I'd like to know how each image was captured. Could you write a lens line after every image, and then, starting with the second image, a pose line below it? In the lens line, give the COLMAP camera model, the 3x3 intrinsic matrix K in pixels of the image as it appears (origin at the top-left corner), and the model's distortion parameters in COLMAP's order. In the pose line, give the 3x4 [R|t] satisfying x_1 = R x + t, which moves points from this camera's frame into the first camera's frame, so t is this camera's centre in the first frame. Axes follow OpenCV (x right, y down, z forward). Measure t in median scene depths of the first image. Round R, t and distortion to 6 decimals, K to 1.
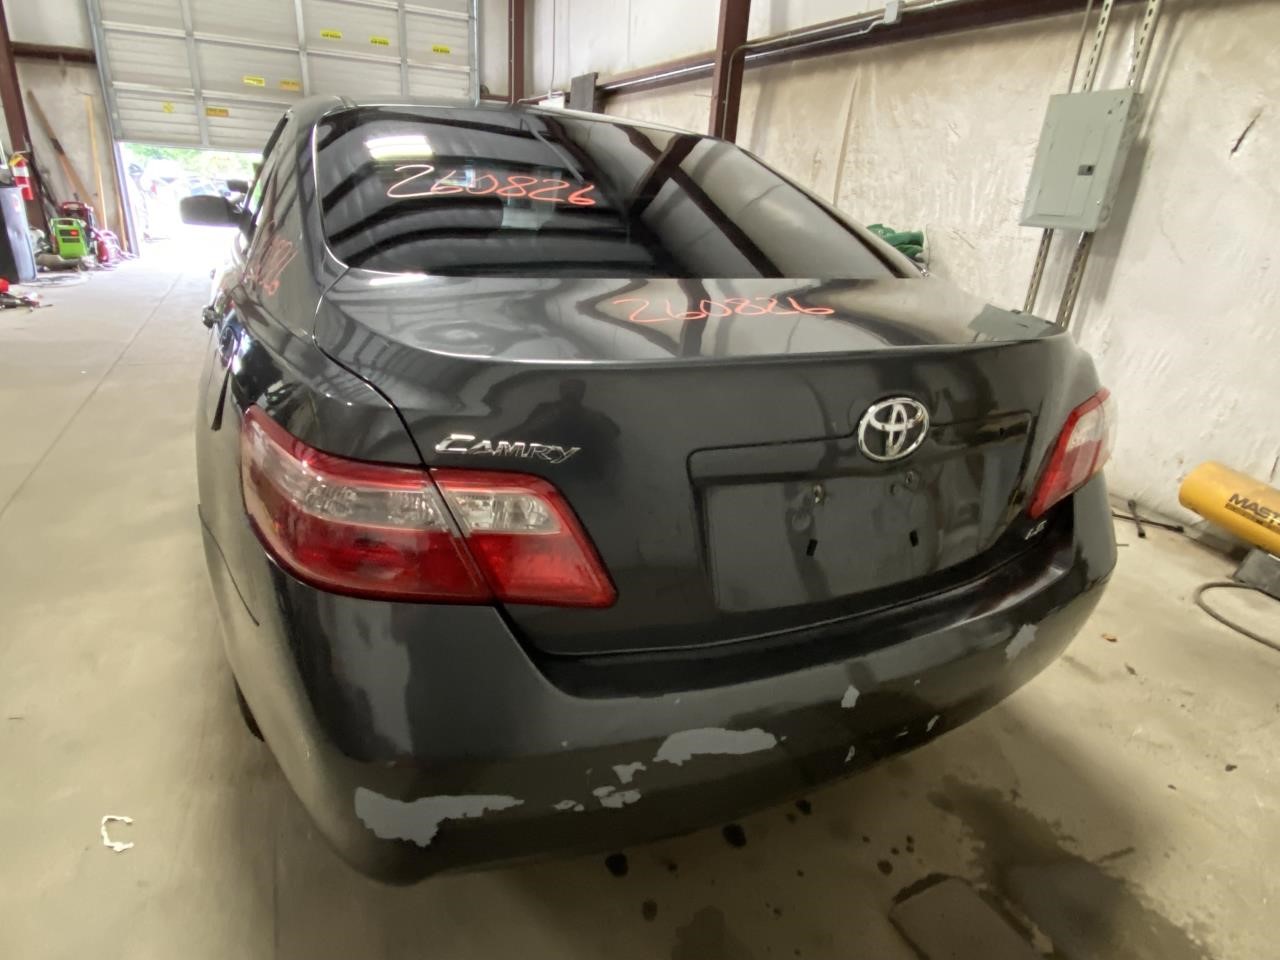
lens RADIAL K [[711.4, 0, 640.0], [0, 711.4, 480.0], [0, 0, 1]] dist [-0.000988, -0.010023]
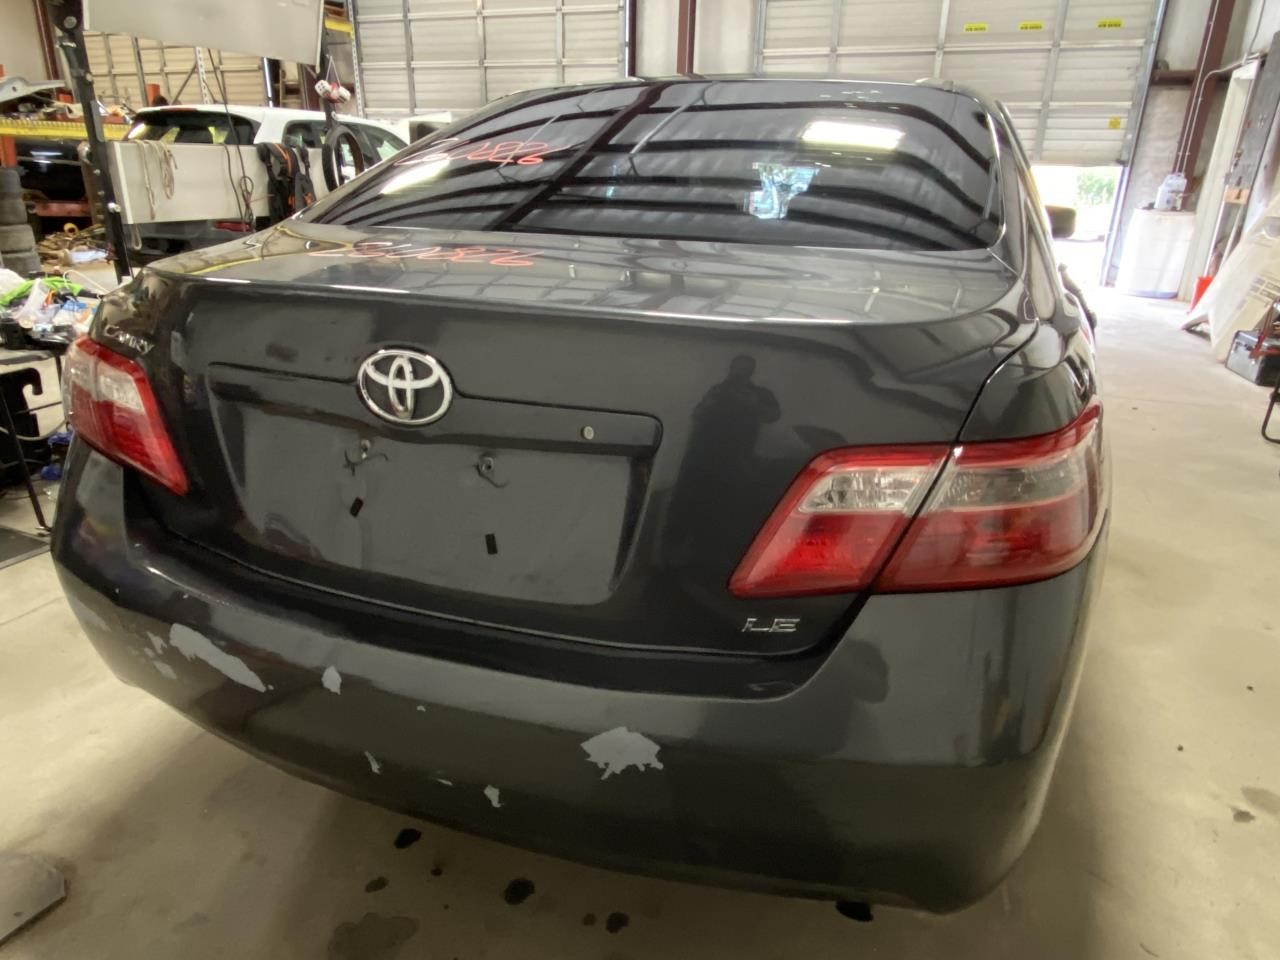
lens RADIAL K [[826.8, 0, 640.0], [0, 826.8, 480.0], [0, 0, 1]] dist [-0.002277, -0.006588]
pose [[0.695436, 0.202776, -0.689385, 0.585361], [-0.247237, 0.968308, 0.035411, -0.031736], [0.674717, 0.145815, 0.723529, 0.226659]]
